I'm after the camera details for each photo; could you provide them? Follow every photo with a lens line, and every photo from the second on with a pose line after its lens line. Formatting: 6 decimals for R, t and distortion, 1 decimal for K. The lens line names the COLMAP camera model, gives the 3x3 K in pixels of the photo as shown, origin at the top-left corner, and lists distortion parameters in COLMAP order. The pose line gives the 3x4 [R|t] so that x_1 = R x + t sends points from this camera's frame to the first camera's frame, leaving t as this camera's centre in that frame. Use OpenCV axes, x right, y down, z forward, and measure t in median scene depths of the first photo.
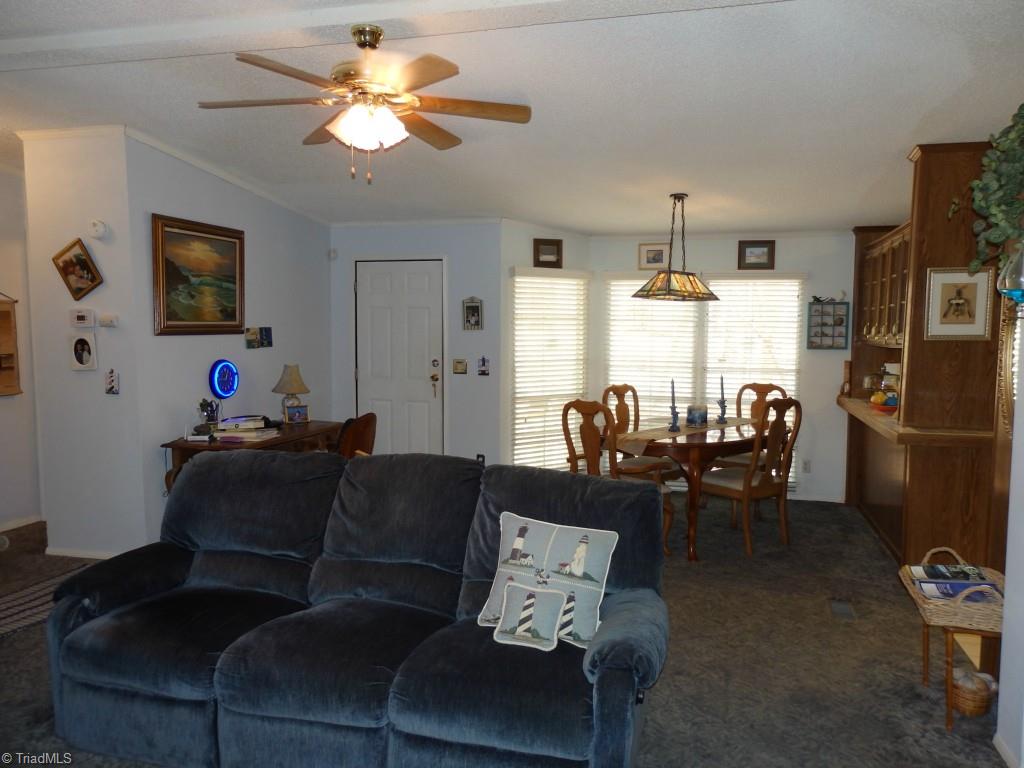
lens RADIAL K [[770.1, 0, 514.4], [0, 770.1, 382.5], [0, 0, 1]] dist [0.013608, 0.002655]
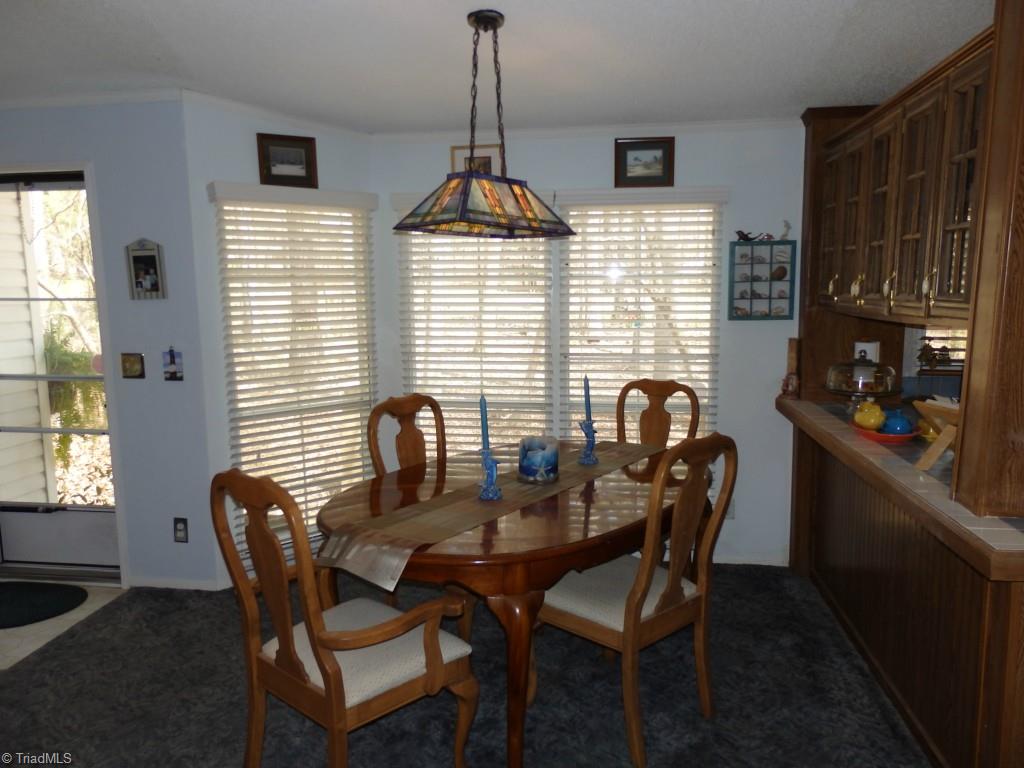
lens RADIAL K [[770.1, 0, 506.5], [0, 770.1, 385.7], [0, 0, 1]] dist [0.013608, 0.002655]
pose [[0.992596, -0.034561, 0.116443, 0.136558], [0.027989, 0.997947, 0.057611, -0.032006], [-0.118195, -0.053926, 0.991525, 0.424279]]
